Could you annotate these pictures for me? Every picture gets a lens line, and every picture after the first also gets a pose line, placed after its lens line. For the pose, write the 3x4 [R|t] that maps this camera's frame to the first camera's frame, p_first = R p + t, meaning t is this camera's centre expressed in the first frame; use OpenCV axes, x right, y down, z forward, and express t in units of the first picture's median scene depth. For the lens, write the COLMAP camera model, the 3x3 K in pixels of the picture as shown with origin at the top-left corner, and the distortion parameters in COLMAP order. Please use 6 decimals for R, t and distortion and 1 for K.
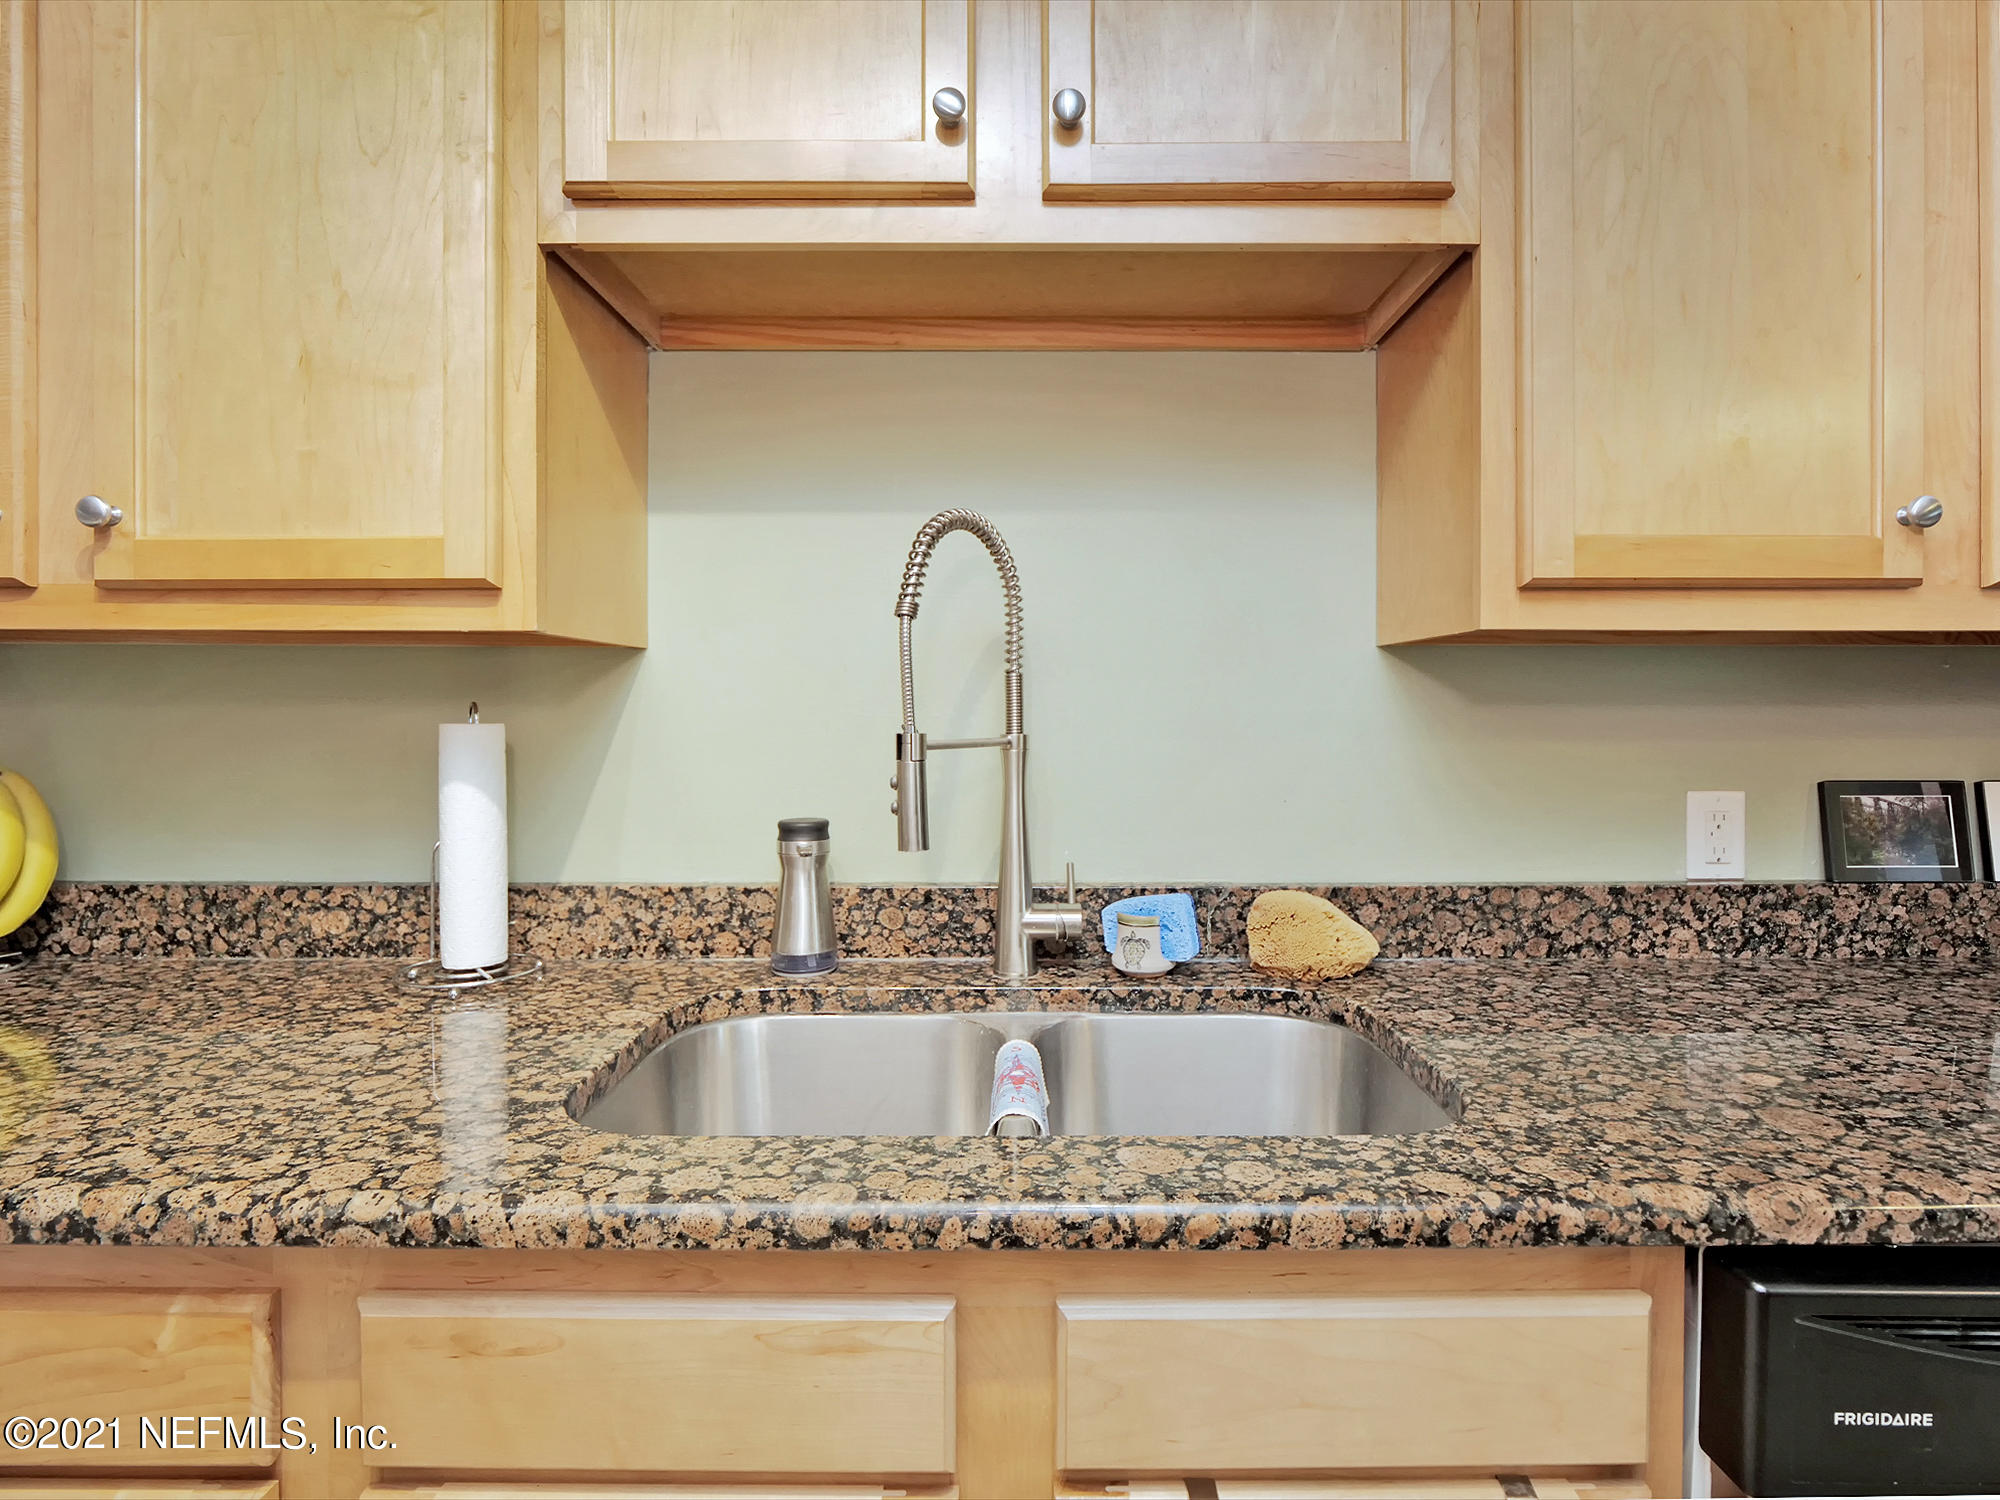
lens RADIAL K [[1022.4, 0, 1047.0], [0, 1022.4, 719.0], [0, 0, 1]] dist [-0.000749, 0.000162]
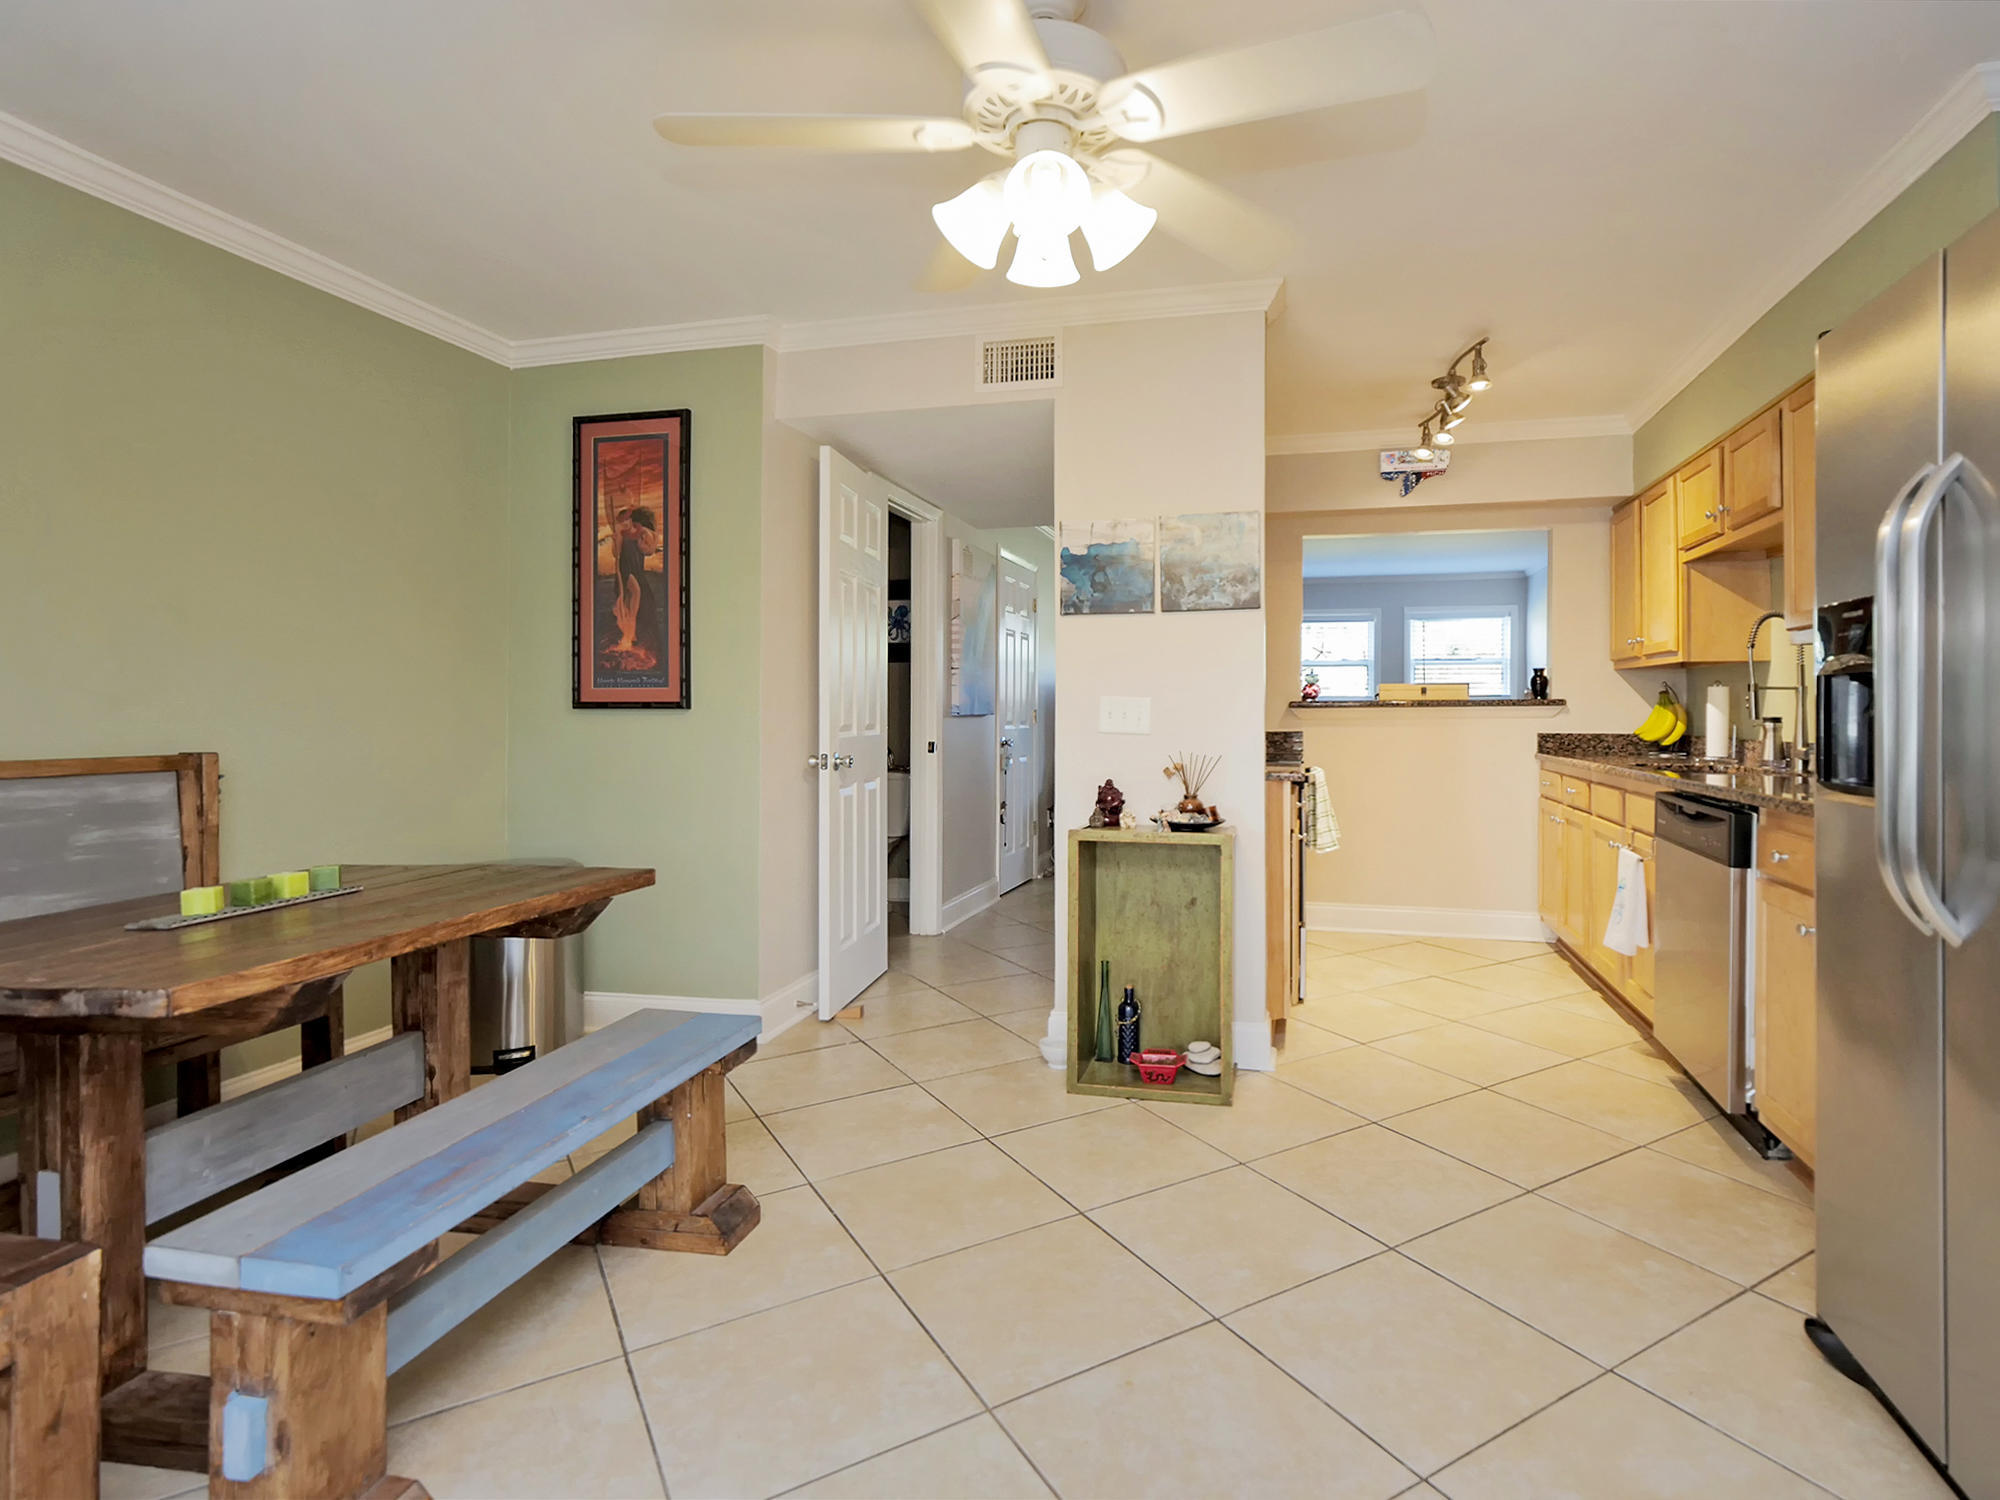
lens RADIAL K [[1022.4, 0, 1047.0], [0, 1022.4, 719.0], [0, 0, 1]] dist [-0.000749, 0.000162]
pose [[-0.257470, 0.006221, -0.966266, 3.199596], [-0.005819, 0.999951, 0.007988, 0.093583], [0.966269, 0.007679, -0.257421, -0.281768]]
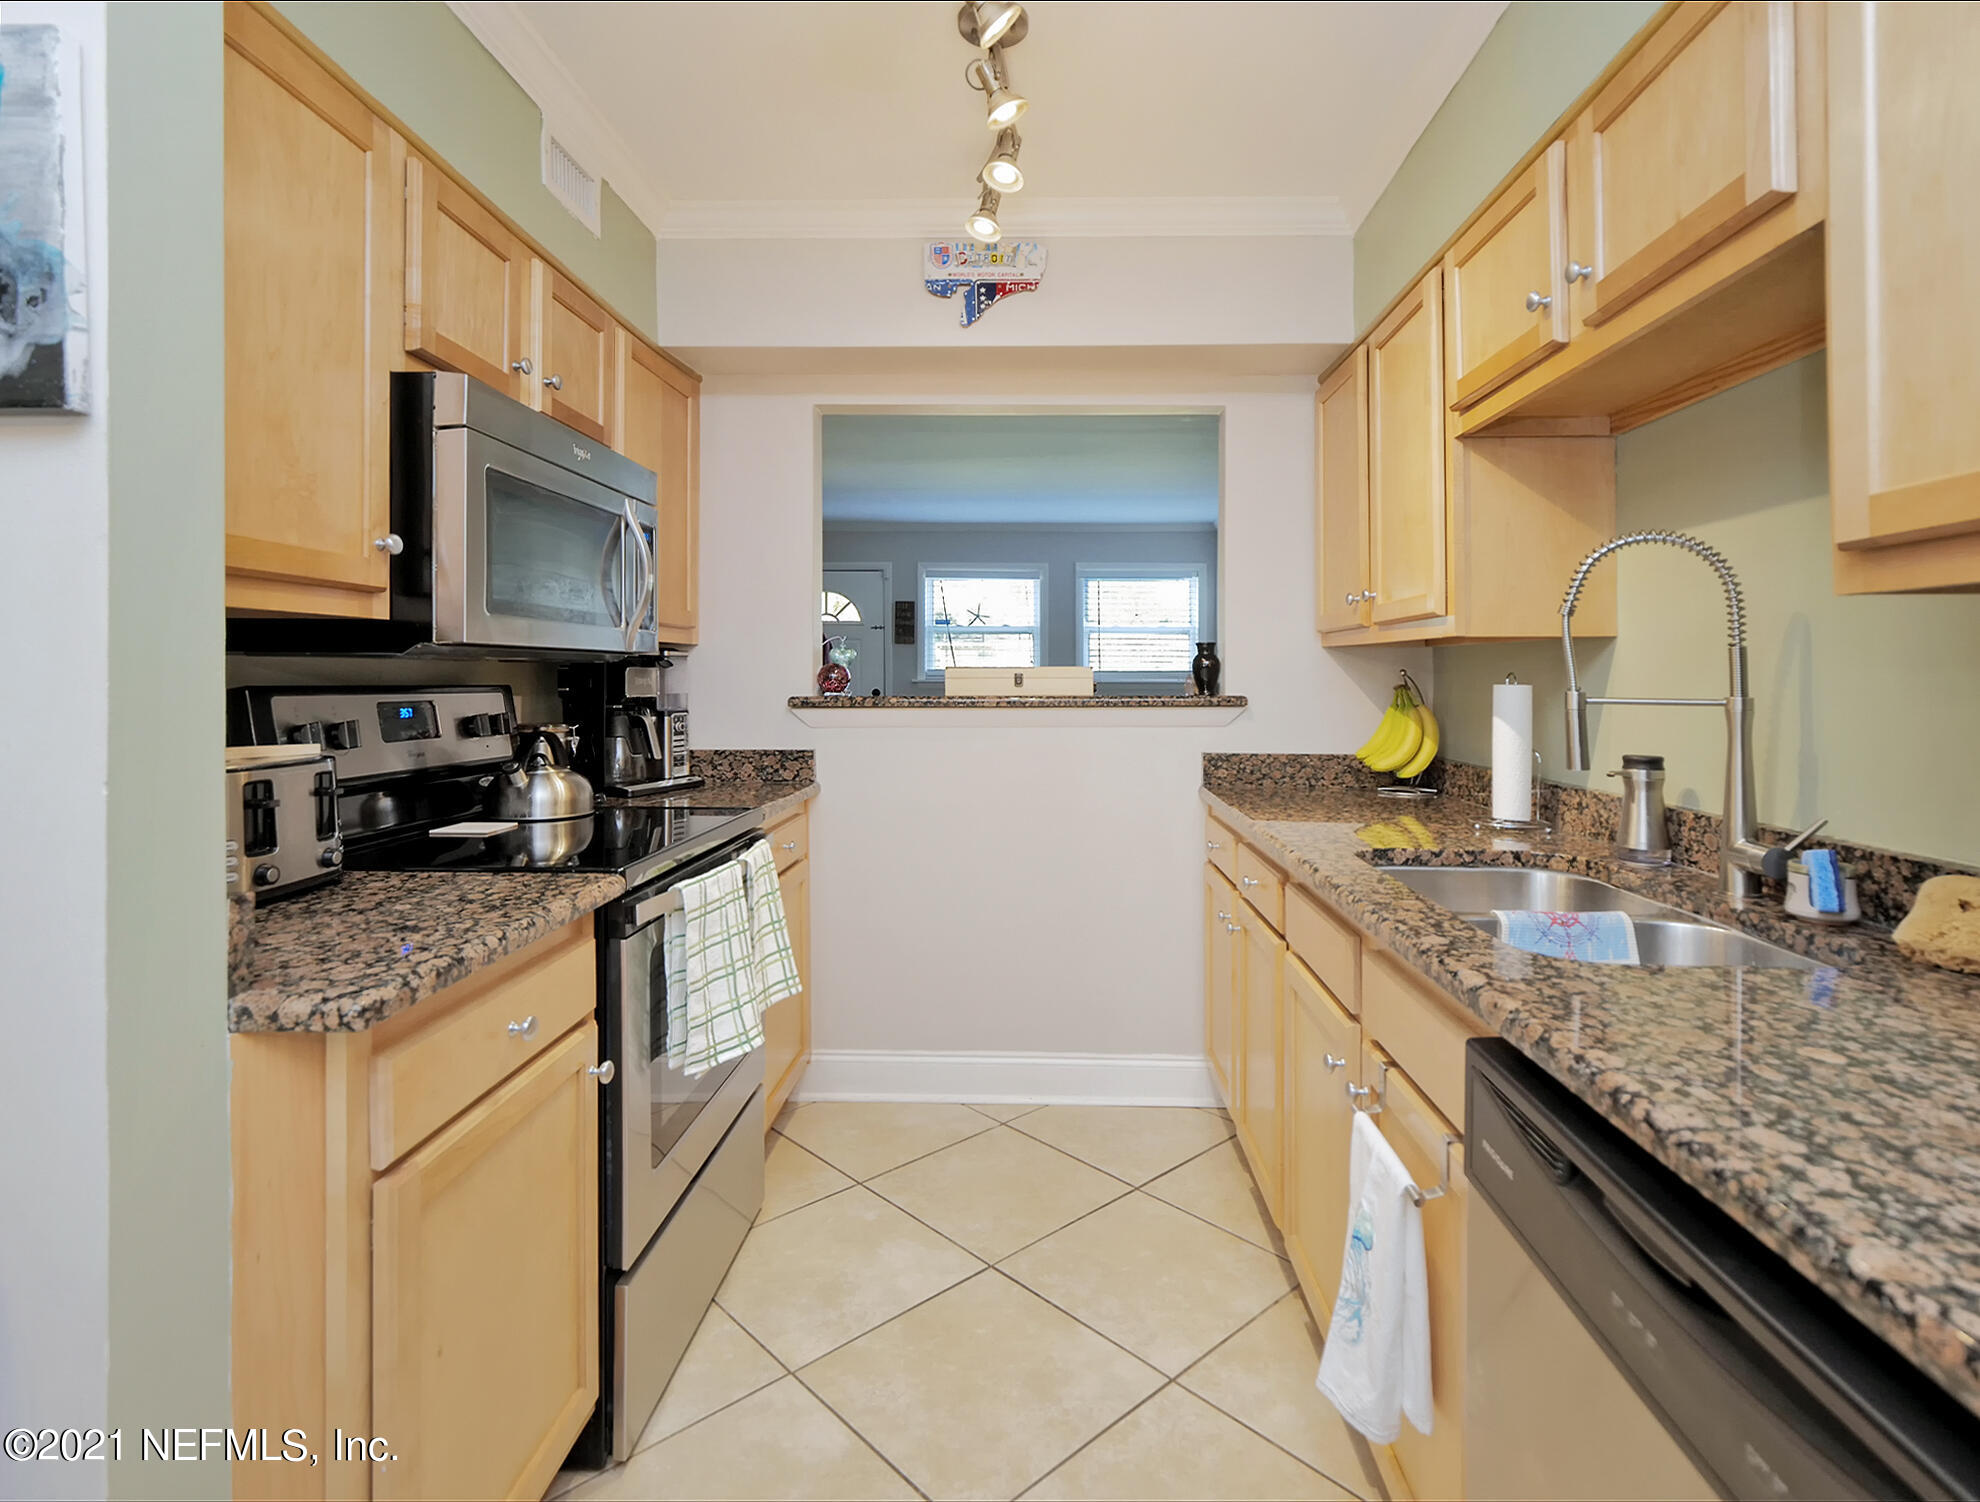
lens RADIAL K [[1009.0, 0, 962.8], [0, 1009.0, 664.5], [0, 0, 1]] dist [-0.002111, -0.000294]
pose [[-0.084811, -0.012961, -0.996313, 1.222896], [-0.010404, 0.999872, -0.012121, -0.000241], [0.996343, 0.009338, -0.084935, 0.184460]]
